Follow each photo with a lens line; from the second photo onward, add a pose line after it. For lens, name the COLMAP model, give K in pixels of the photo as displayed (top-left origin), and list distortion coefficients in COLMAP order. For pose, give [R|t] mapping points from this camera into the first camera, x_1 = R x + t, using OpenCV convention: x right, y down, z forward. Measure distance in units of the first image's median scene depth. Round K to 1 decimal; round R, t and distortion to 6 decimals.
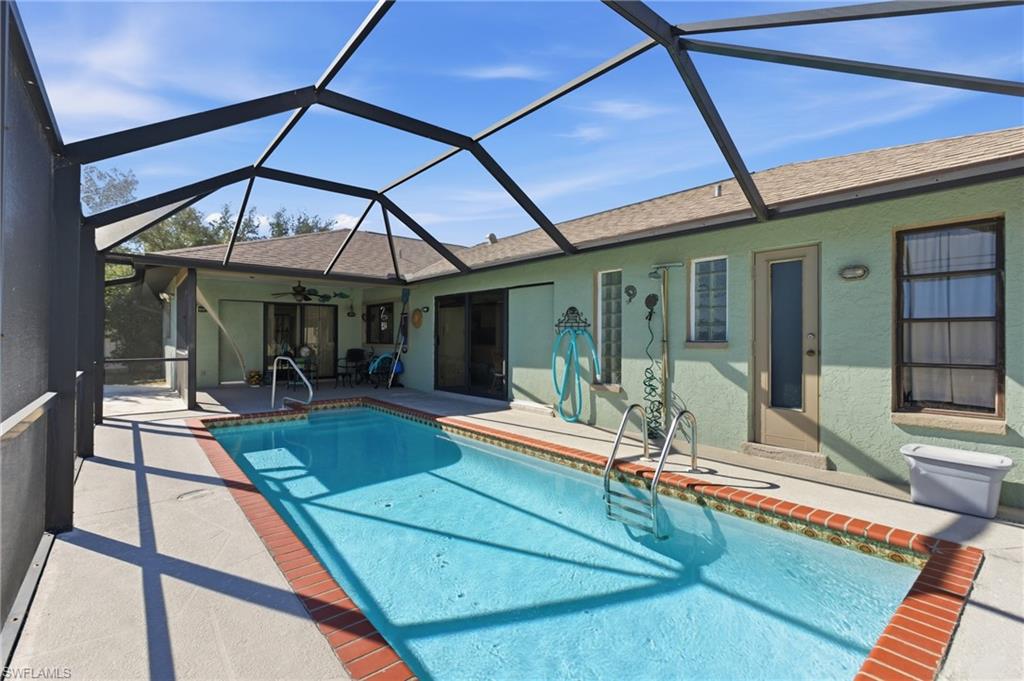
lens RADIAL K [[466.1, 0, 516.2], [0, 466.1, 333.2], [0, 0, 1]] dist [0.005173, 0.002221]
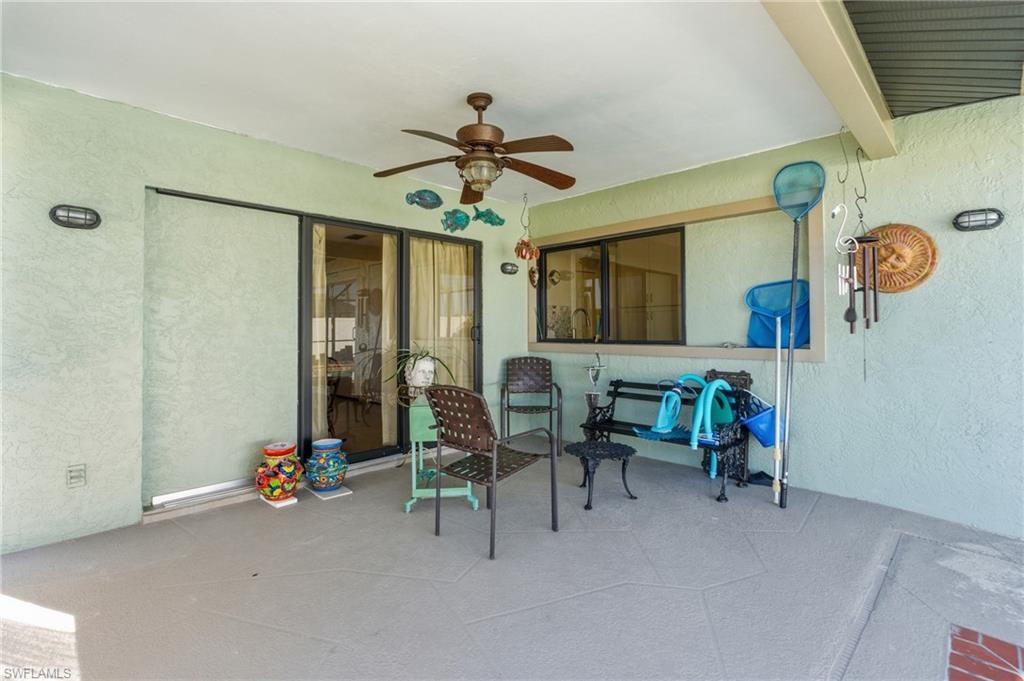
lens RADIAL K [[466.1, 0, 514.4], [0, 466.1, 342.6], [0, 0, 1]] dist [0.005173, 0.002221]
pose [[0.997196, -0.016197, 0.073065, -0.454693], [0.013558, 0.999243, 0.036466, 0.007187], [-0.073600, -0.035373, 0.996660, 0.738519]]
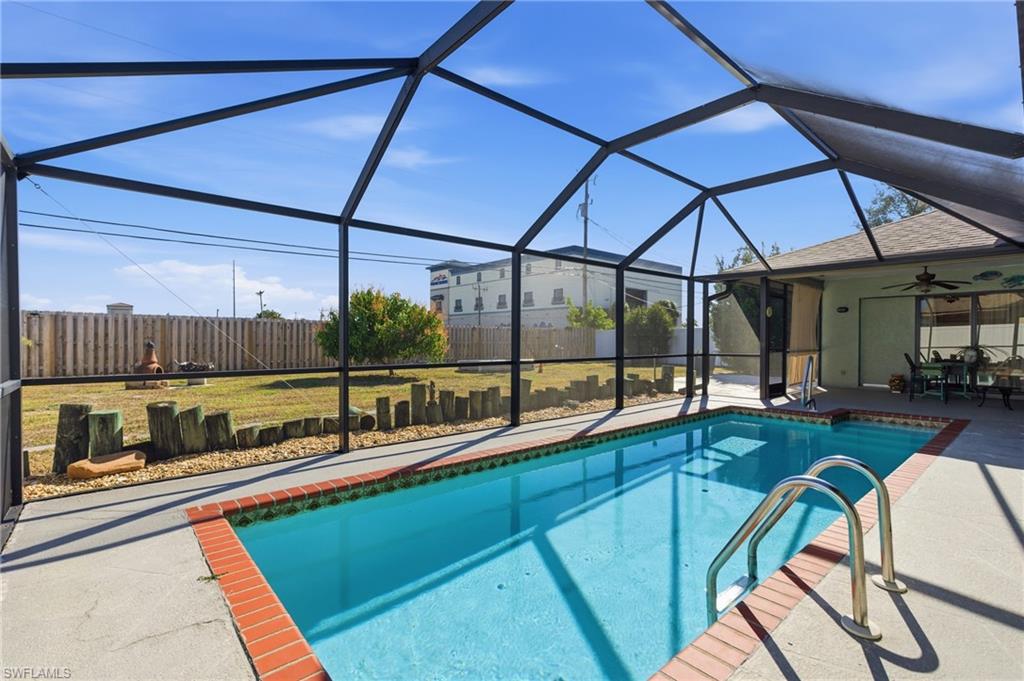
lens RADIAL K [[466.1, 0, 514.9], [0, 466.1, 340.6], [0, 0, 1]] dist [0.005173, 0.002221]
pose [[0.013094, -0.003294, -0.999909, 0.336840], [0.008578, 0.999958, -0.003182, 0.012323], [0.999877, -0.008535, 0.013122, 0.277464]]
